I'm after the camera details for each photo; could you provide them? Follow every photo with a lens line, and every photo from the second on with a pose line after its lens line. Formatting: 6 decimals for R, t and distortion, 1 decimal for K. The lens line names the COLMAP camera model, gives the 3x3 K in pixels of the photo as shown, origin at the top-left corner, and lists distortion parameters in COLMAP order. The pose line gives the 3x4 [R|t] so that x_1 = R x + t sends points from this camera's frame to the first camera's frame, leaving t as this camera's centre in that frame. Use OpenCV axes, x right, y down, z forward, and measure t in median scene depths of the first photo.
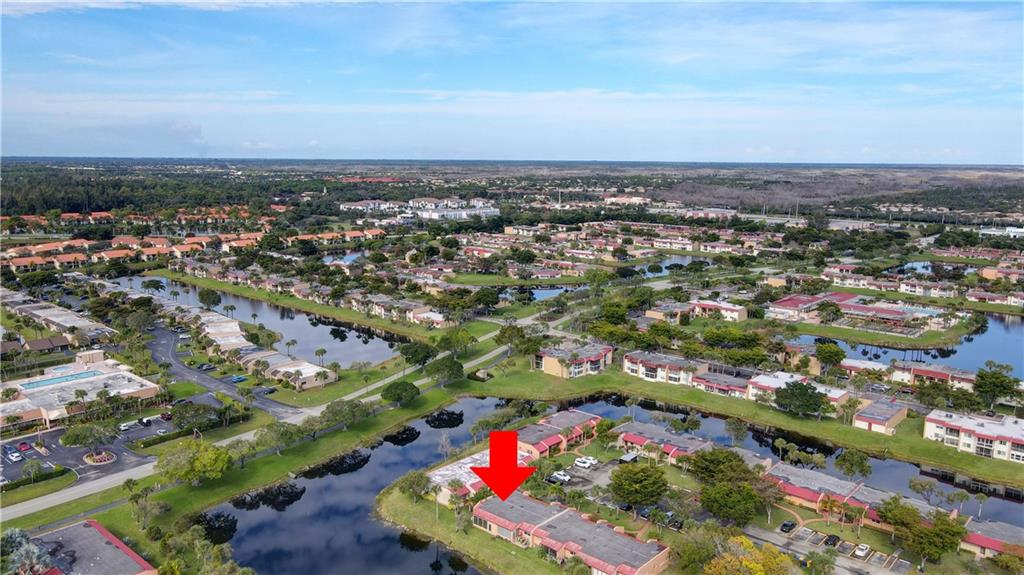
lens RADIAL K [[757.2, 0, 512.0], [0, 757.2, 287.5], [0, 0, 1]] dist [-0.004362, 0.028674]
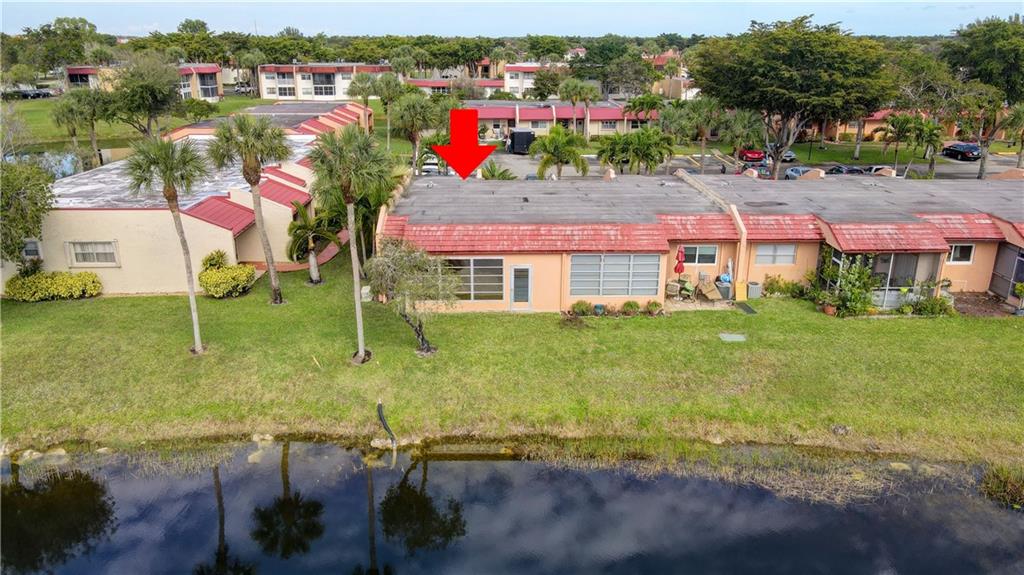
lens RADIAL K [[757.2, 0, 512.0], [0, 757.2, 287.5], [0, 0, 1]] dist [-0.004362, 0.028674]
pose [[0.748090, -0.228096, 0.623164, -0.084714], [0.130620, 0.971312, 0.198724, 0.162796], [-0.650615, -0.067266, 0.756423, 0.499878]]
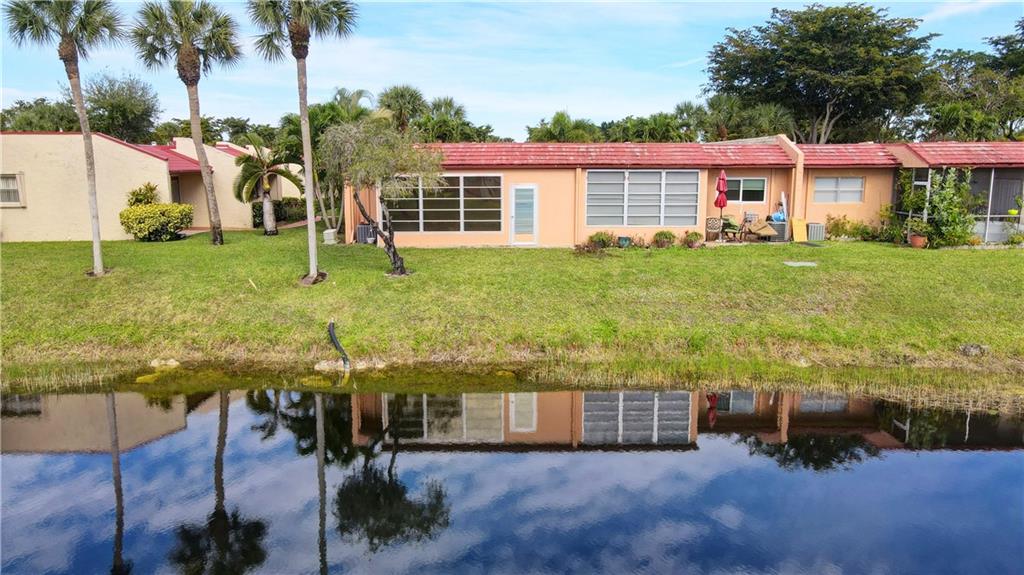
lens RADIAL K [[757.2, 0, 512.0], [0, 757.2, 287.5], [0, 0, 1]] dist [-0.004362, 0.028674]
pose [[0.747586, -0.130308, 0.651257, -0.074101], [0.134032, 0.989990, 0.044227, 0.188281], [-0.650500, 0.054226, 0.757568, 0.517344]]
